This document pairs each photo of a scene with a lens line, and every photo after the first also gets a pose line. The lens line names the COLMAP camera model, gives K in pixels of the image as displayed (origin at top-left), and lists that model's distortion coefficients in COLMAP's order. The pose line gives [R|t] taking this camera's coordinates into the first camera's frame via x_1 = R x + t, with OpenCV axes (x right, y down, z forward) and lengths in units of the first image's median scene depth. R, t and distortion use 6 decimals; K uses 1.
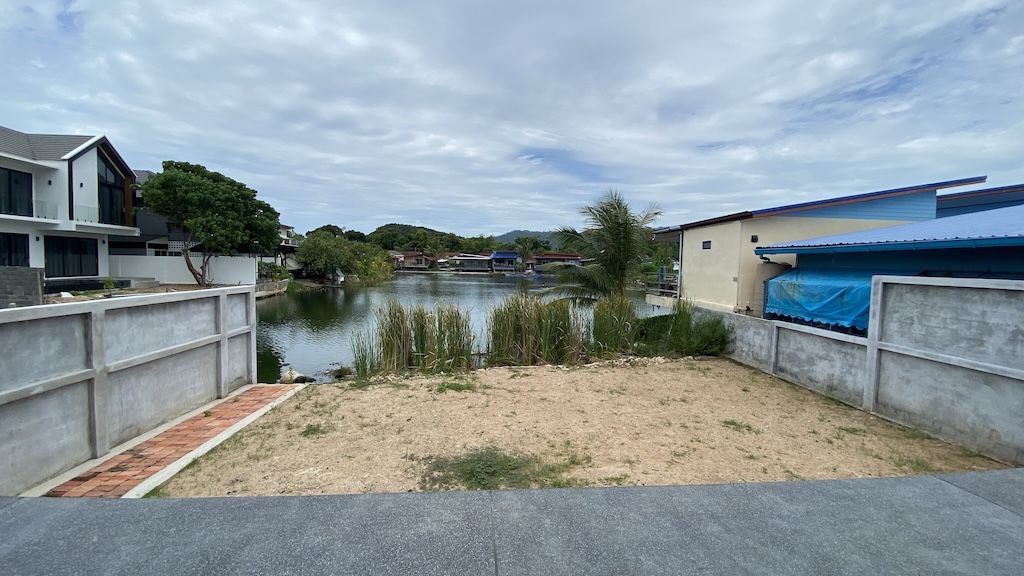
lens RADIAL K [[412.6, 0, 512.0], [0, 412.6, 288.0], [0, 0, 1]] dist [-0.000311, -0.000355]
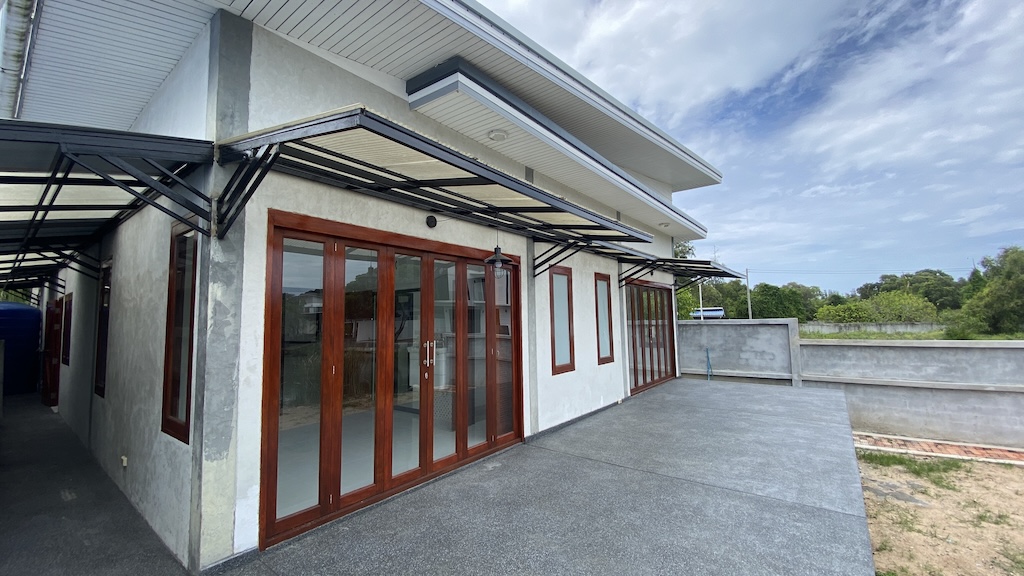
lens RADIAL K [[412.6, 0, 512.0], [0, 412.6, 288.0], [0, 0, 1]] dist [-0.000311, -0.000355]
pose [[-0.671699, -0.066059, -0.737873, 1.509088], [-0.035976, 0.997750, -0.056575, -0.004822], [0.739950, -0.011455, -0.672565, 0.671797]]
